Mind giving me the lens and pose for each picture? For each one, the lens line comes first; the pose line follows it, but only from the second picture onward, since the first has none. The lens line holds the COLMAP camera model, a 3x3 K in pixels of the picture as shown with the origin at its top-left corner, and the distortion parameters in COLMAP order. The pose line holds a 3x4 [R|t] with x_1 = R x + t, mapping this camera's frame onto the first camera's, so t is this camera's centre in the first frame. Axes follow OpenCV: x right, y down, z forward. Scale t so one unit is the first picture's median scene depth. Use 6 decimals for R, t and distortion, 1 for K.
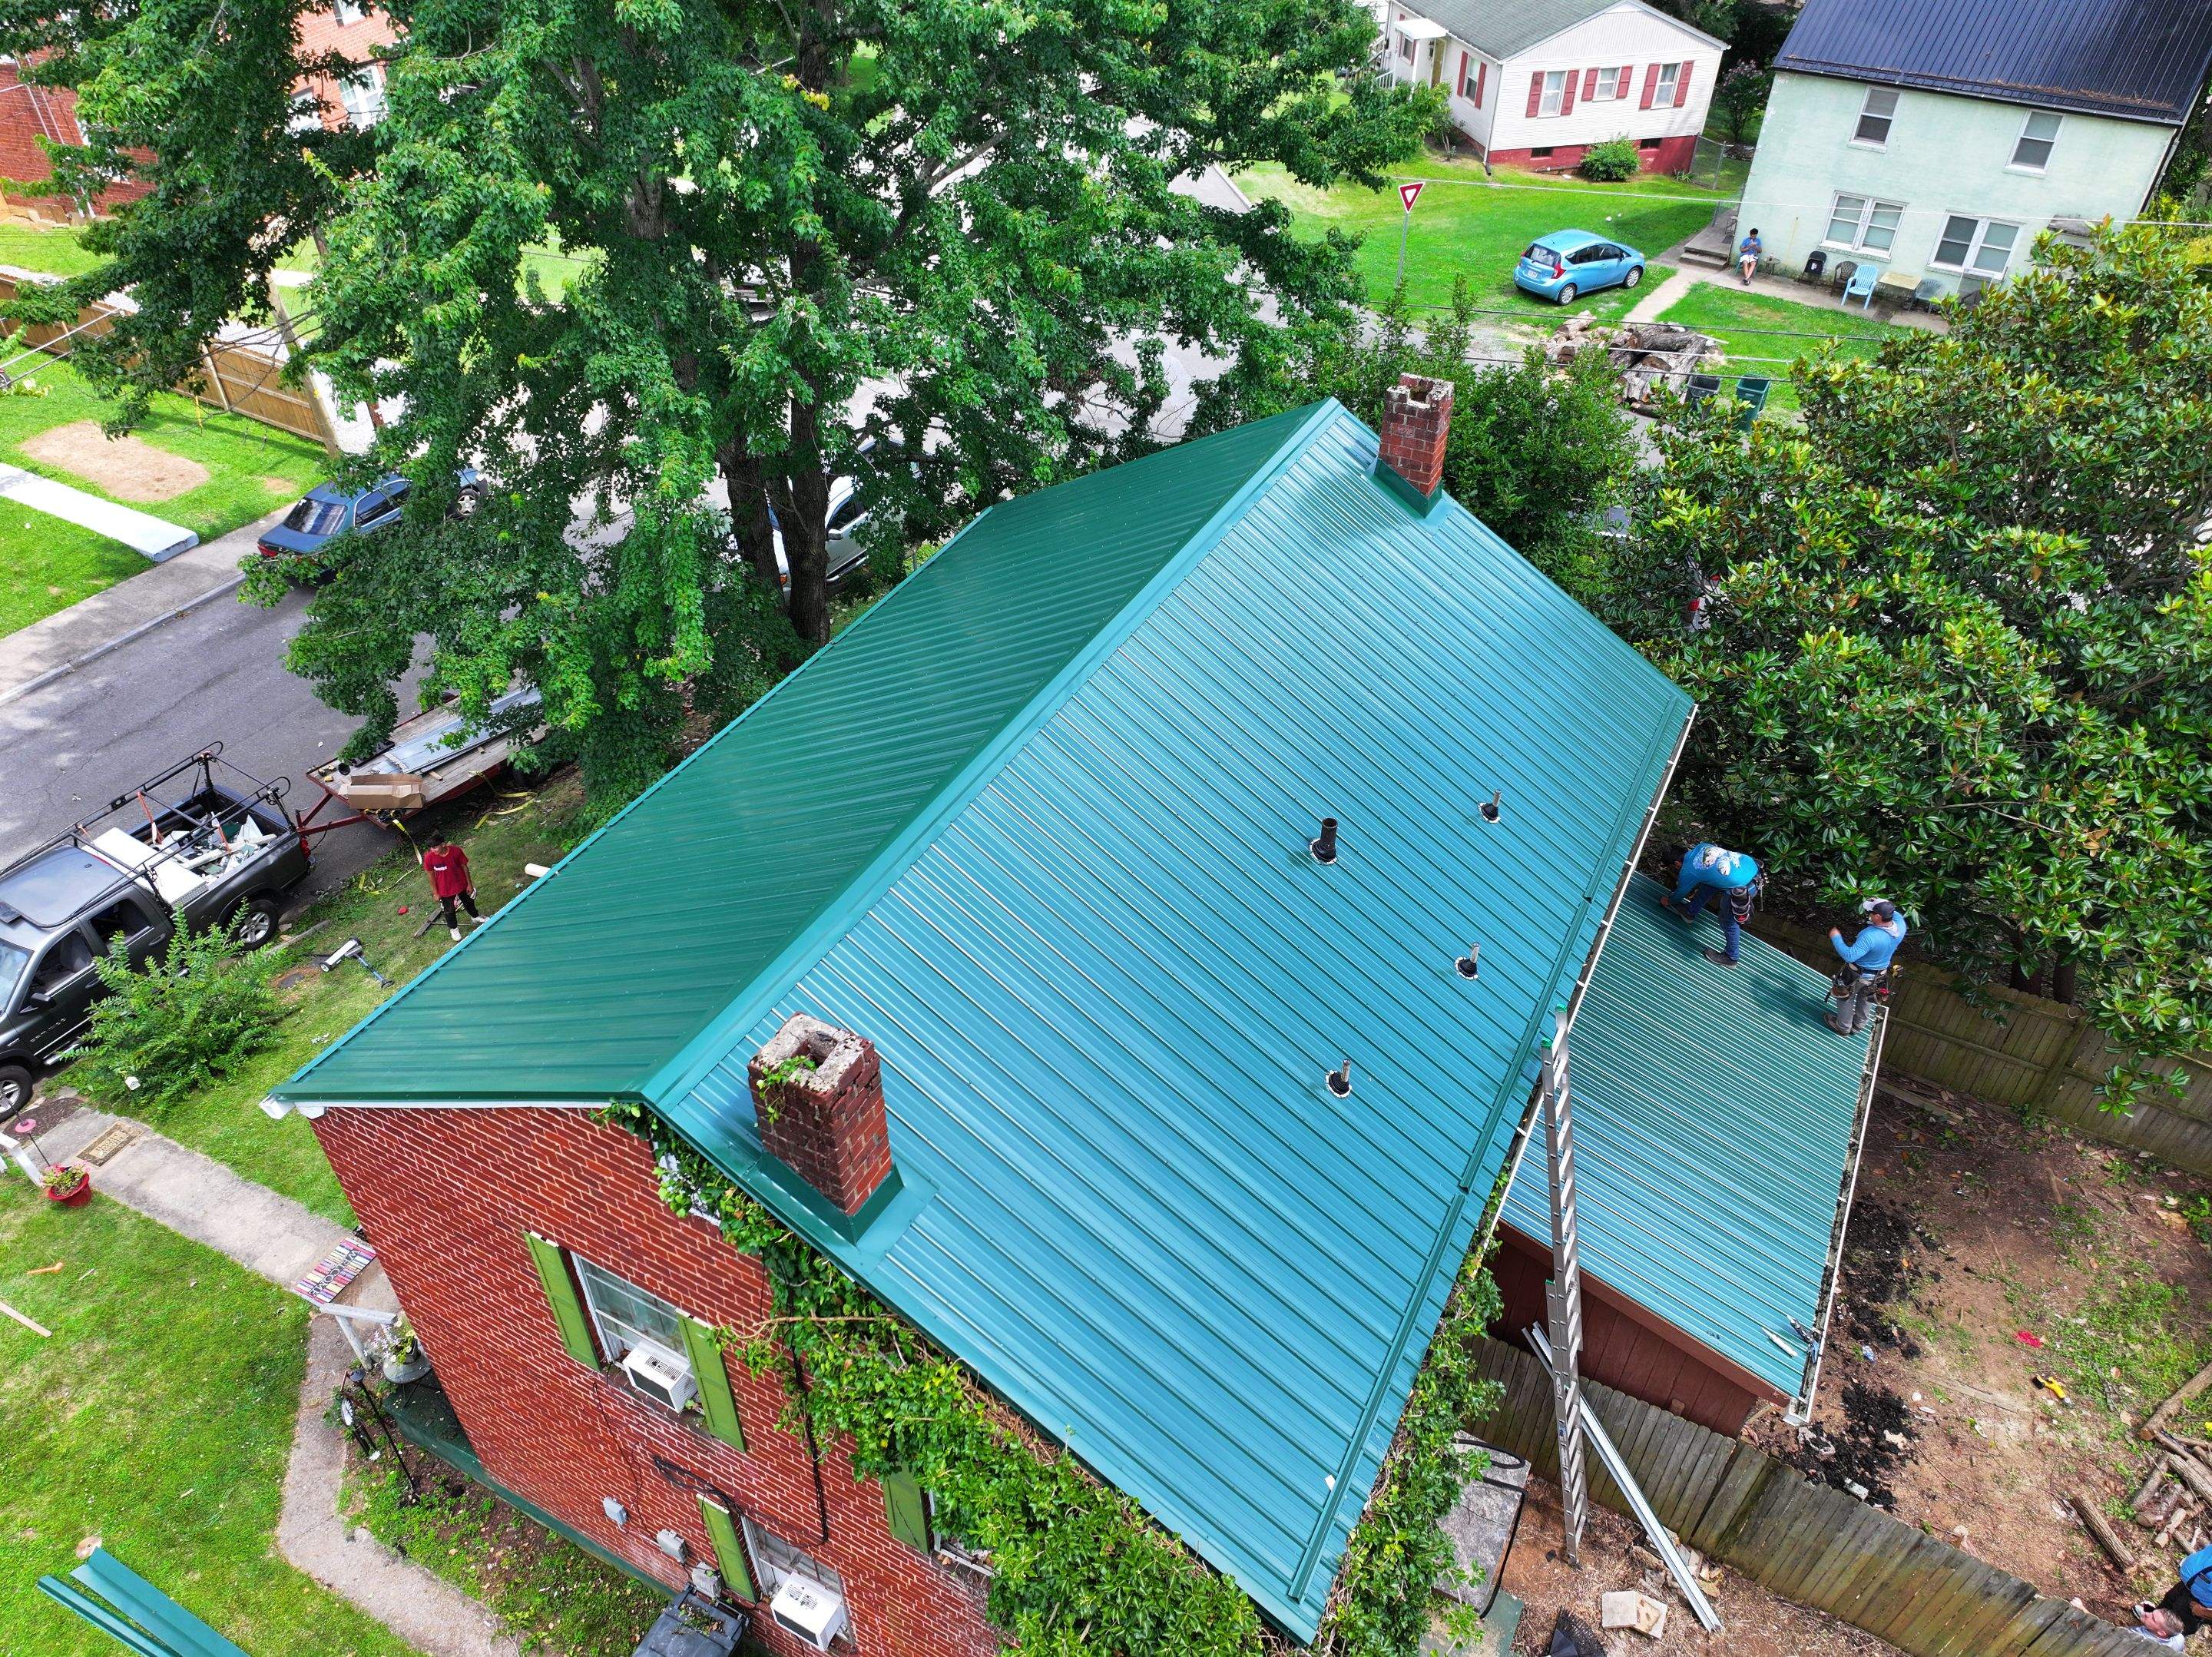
lens RADIAL K [[1548.7, 0, 1105.8], [0, 1548.7, 828.3], [0, 0, 1]] dist [-0.005084, 0.019345]
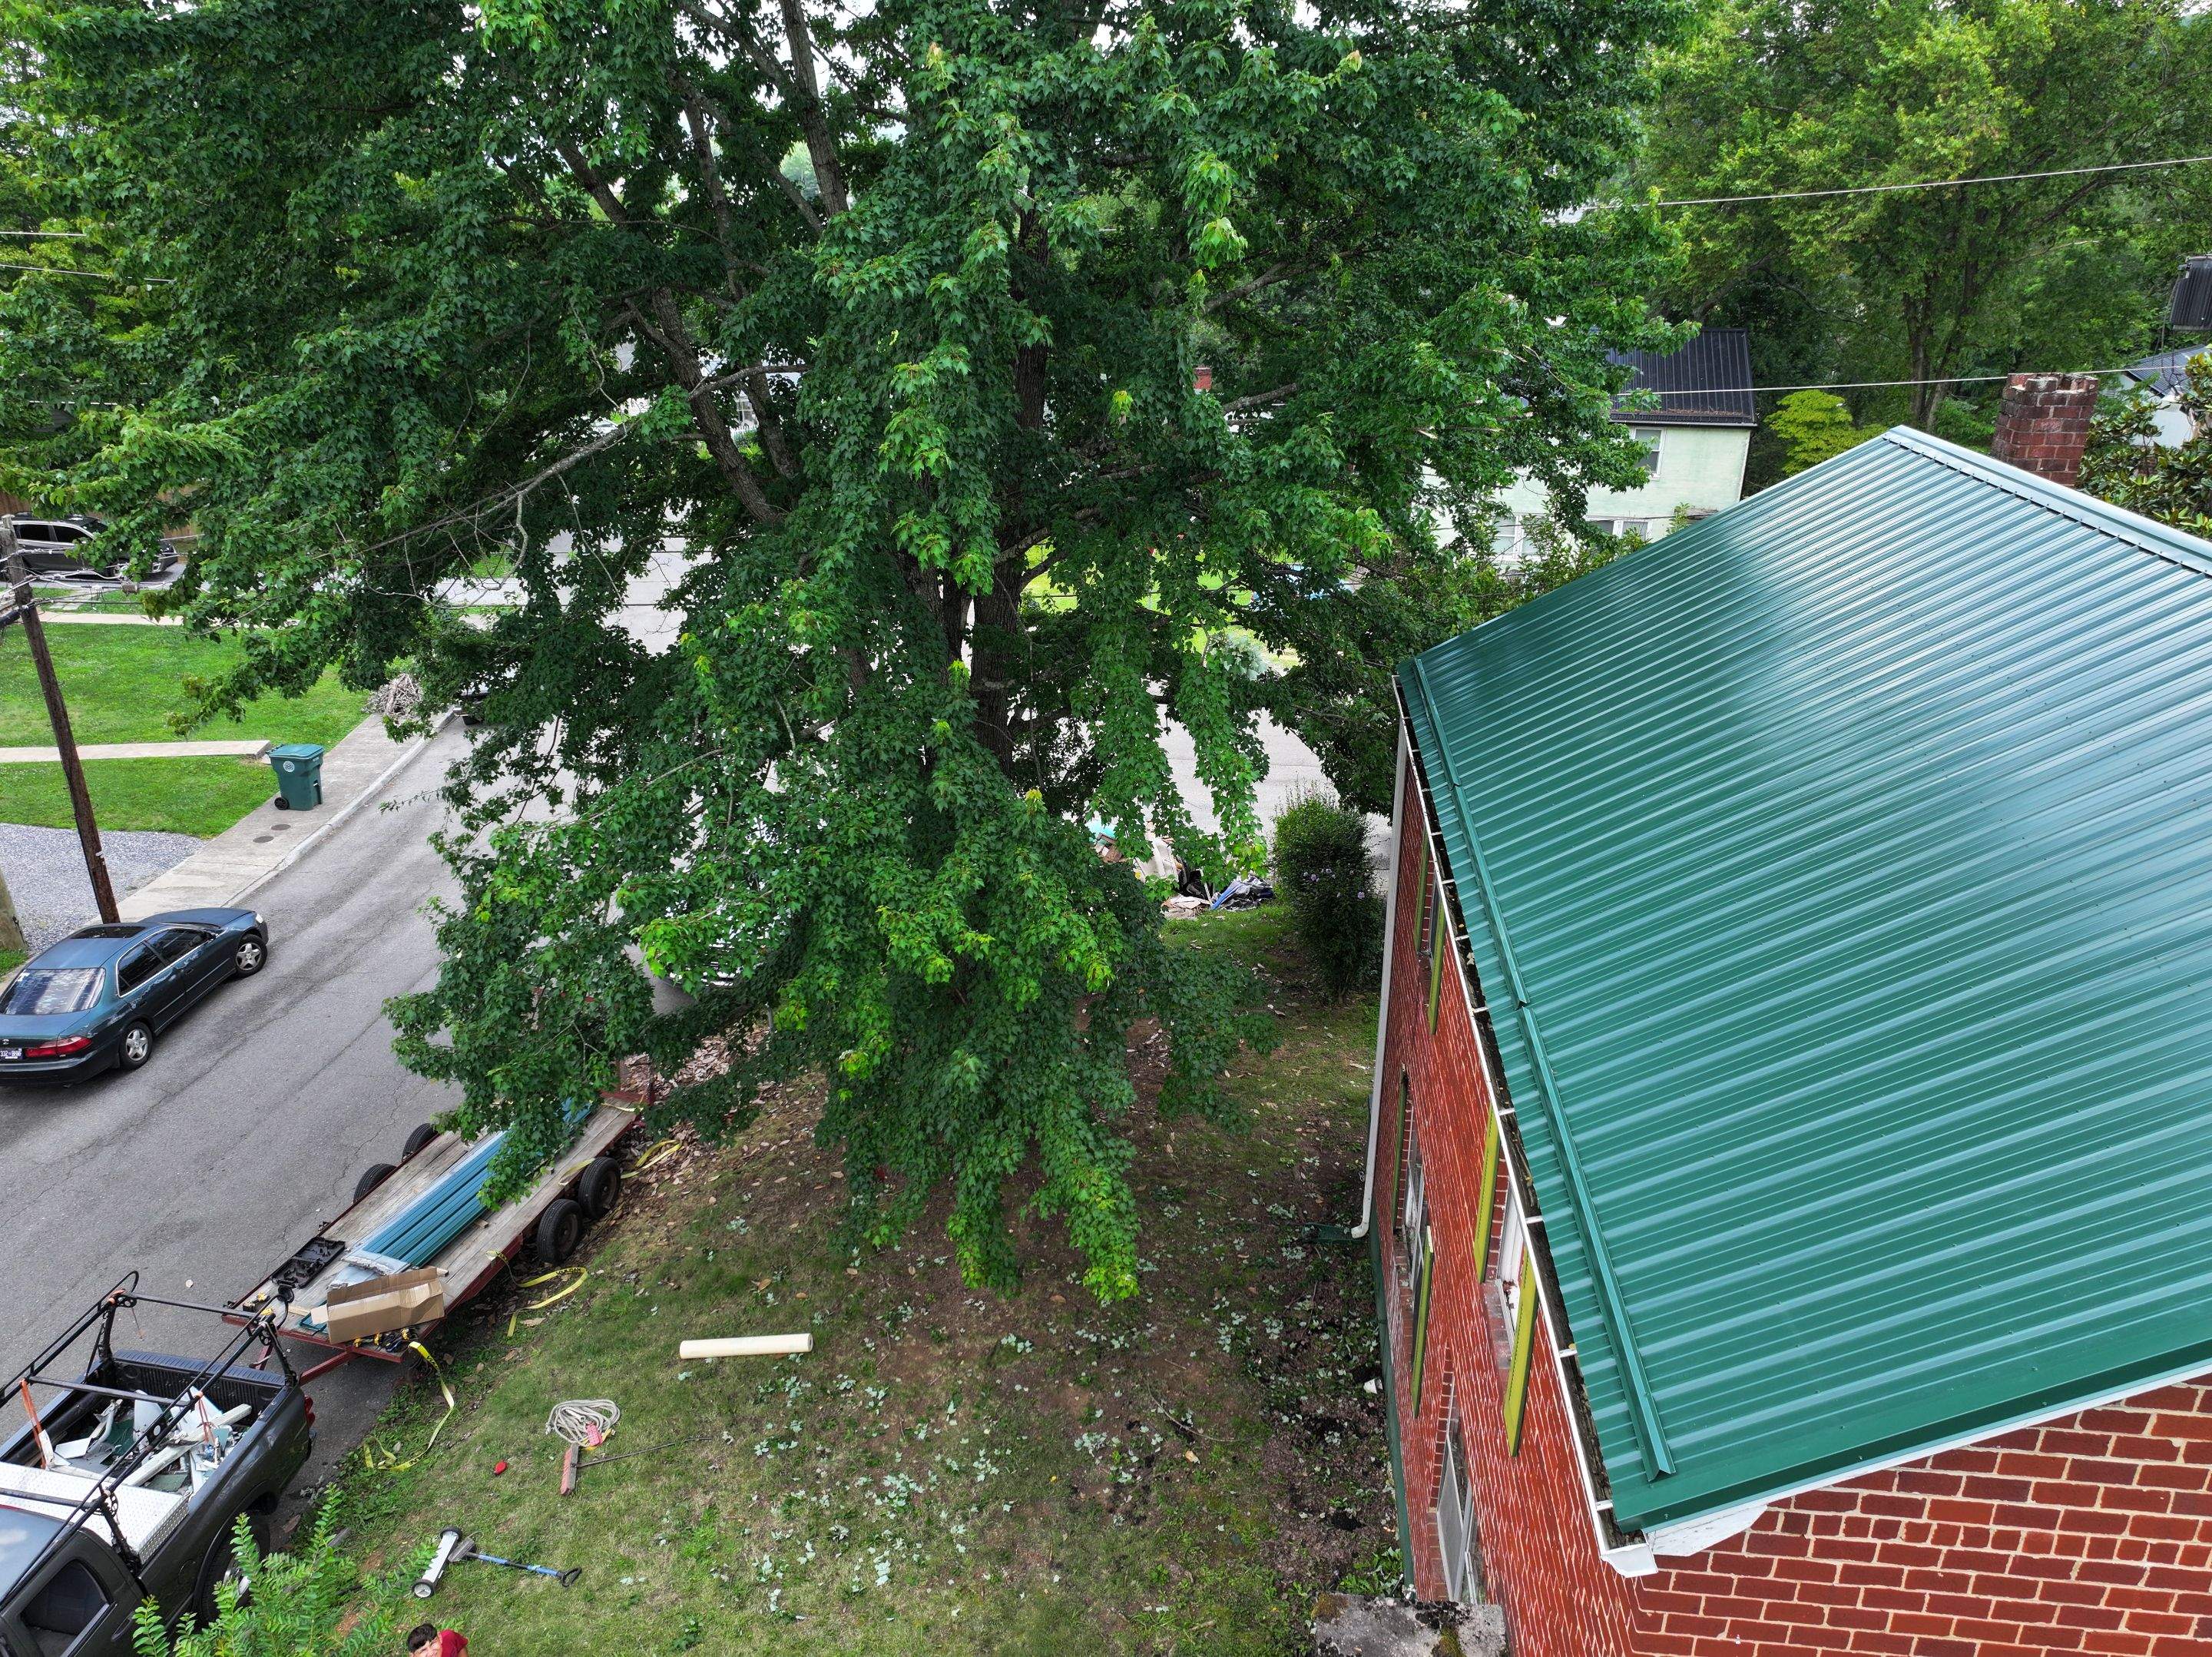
lens RADIAL K [[1548.7, 0, 1103.3], [0, 1548.7, 827.4], [0, 0, 1]] dist [-0.005084, 0.019345]
pose [[0.925671, -0.148244, 0.348076, -0.556694], [0.244630, 0.936356, -0.251779, 0.038319], [-0.288599, 0.318214, 0.903023, 0.382629]]
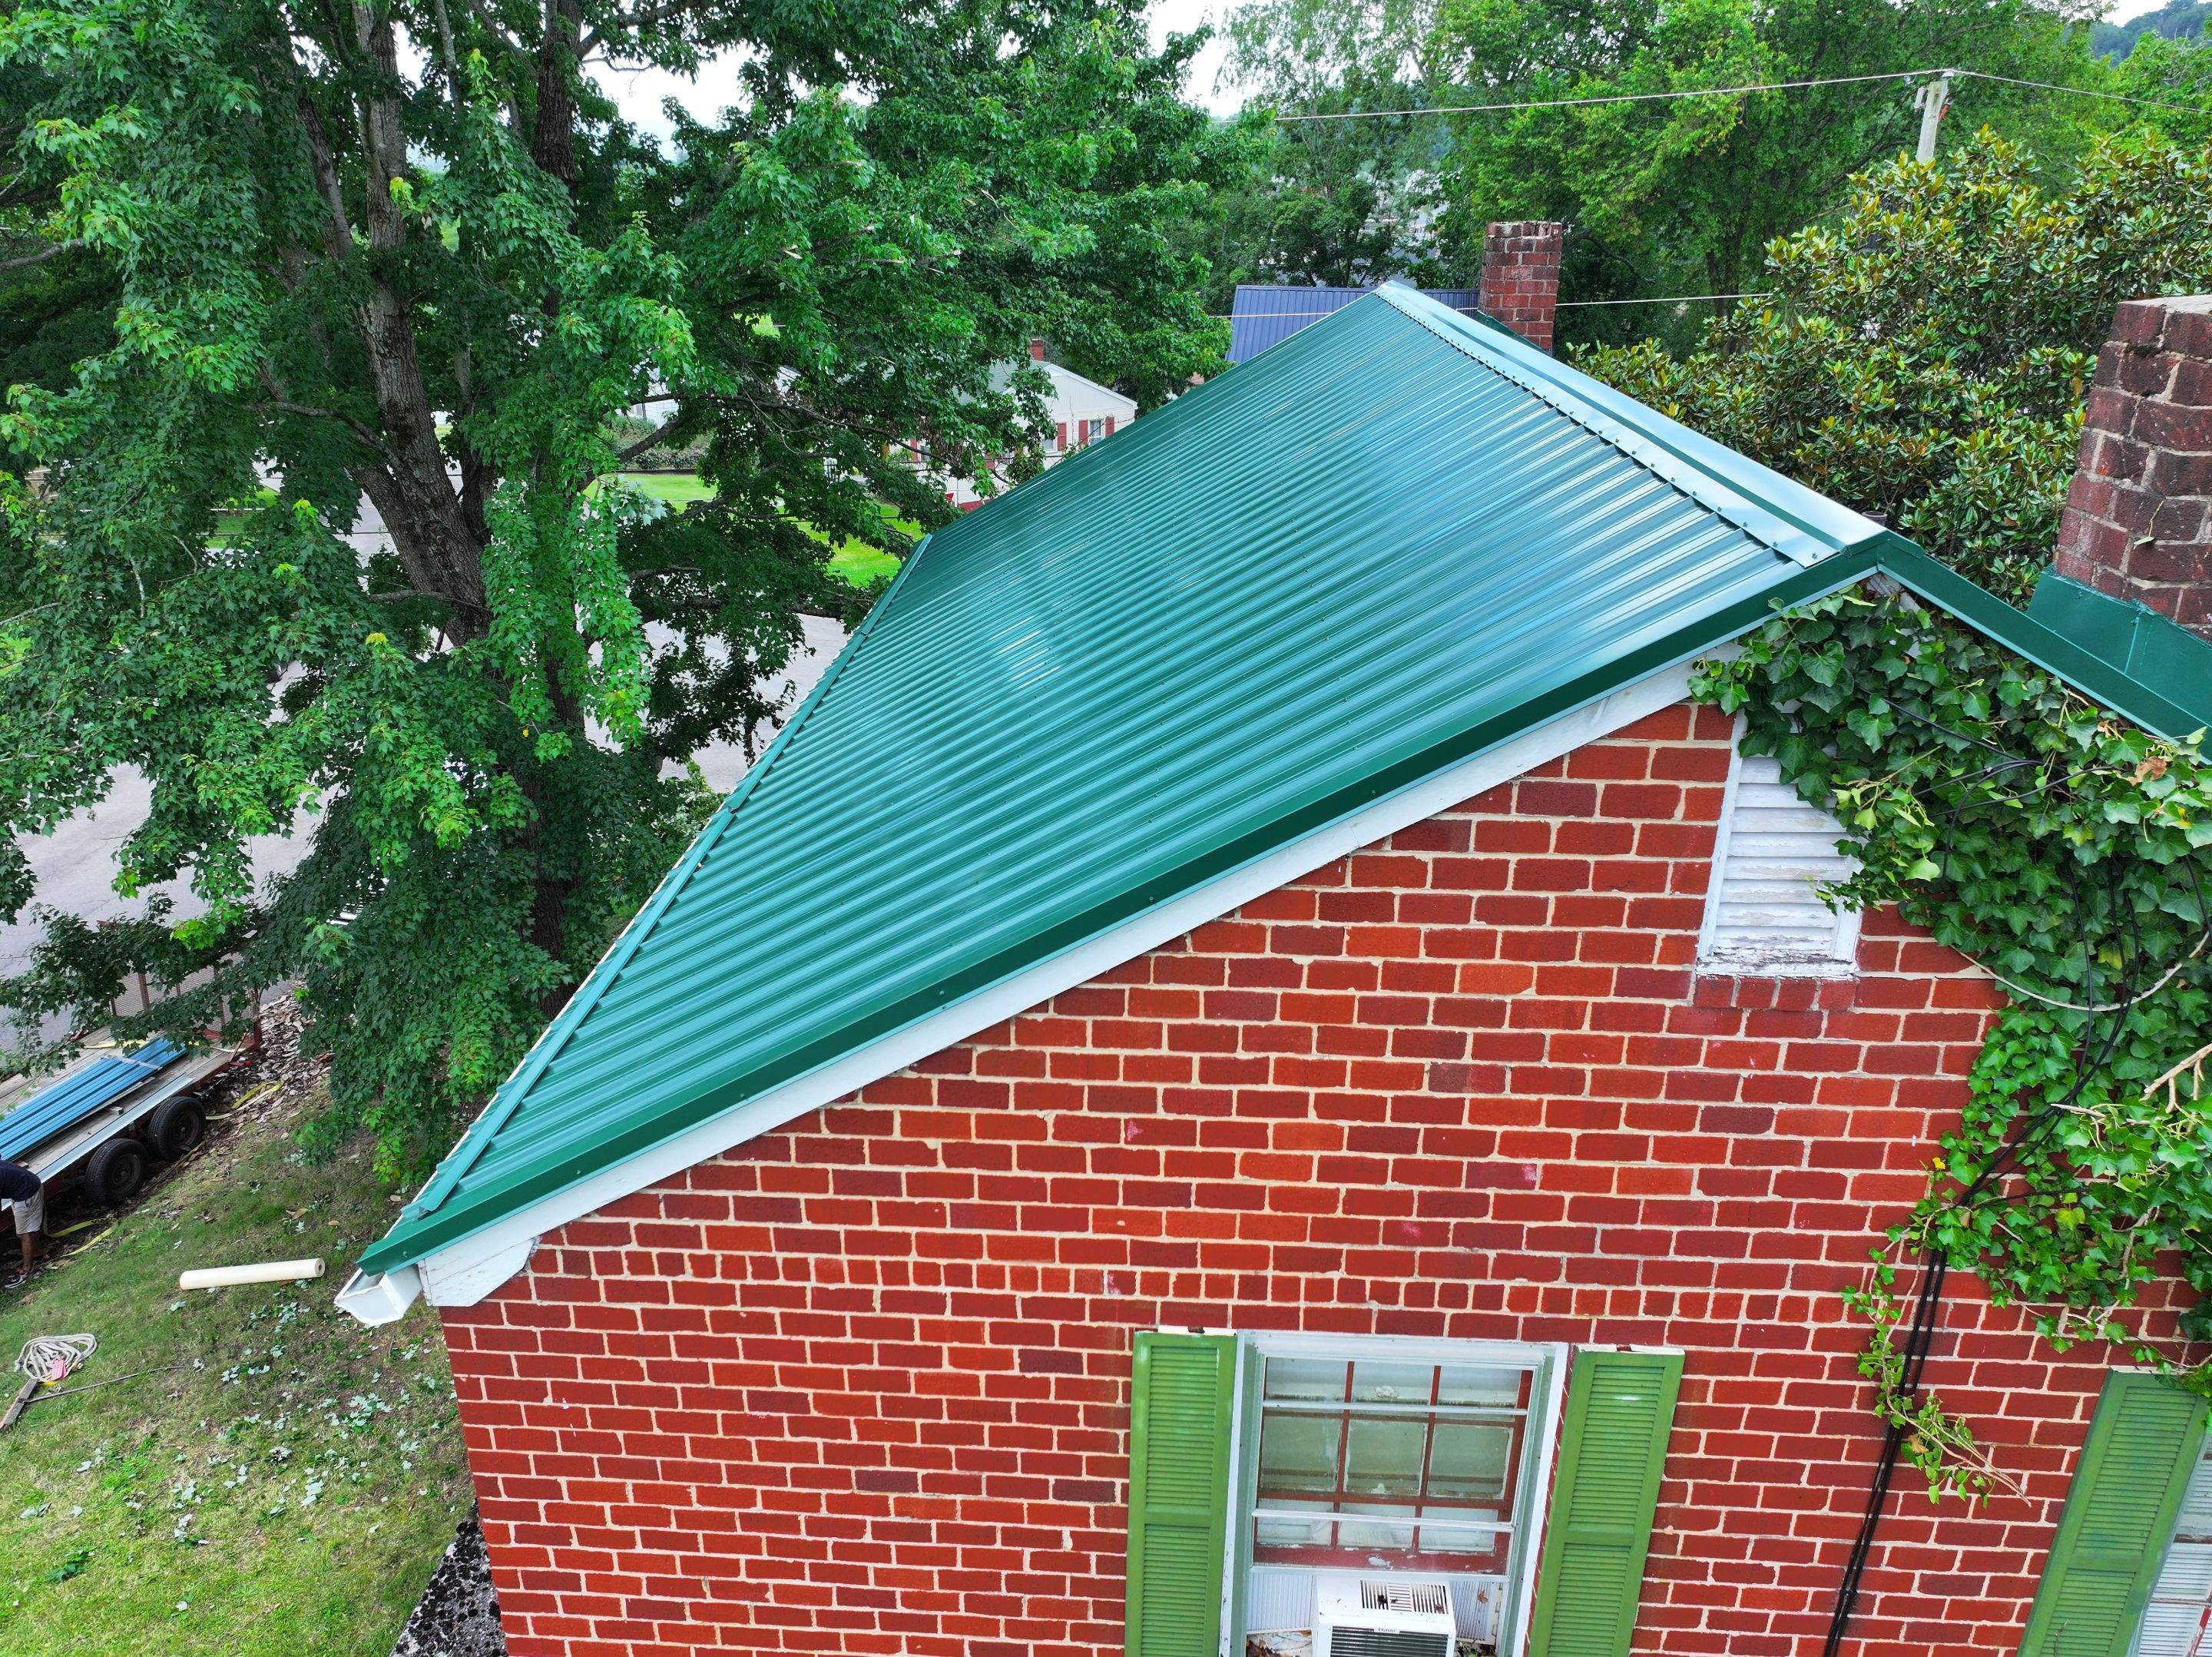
lens RADIAL K [[1548.7, 0, 1107.1], [0, 1548.7, 829.2], [0, 0, 1]] dist [-0.005084, 0.019345]
pose [[0.906767, -0.163407, 0.388680, -0.342951], [0.270803, 0.932284, -0.239819, 0.148094], [-0.323172, 0.322715, 0.889615, 0.363824]]
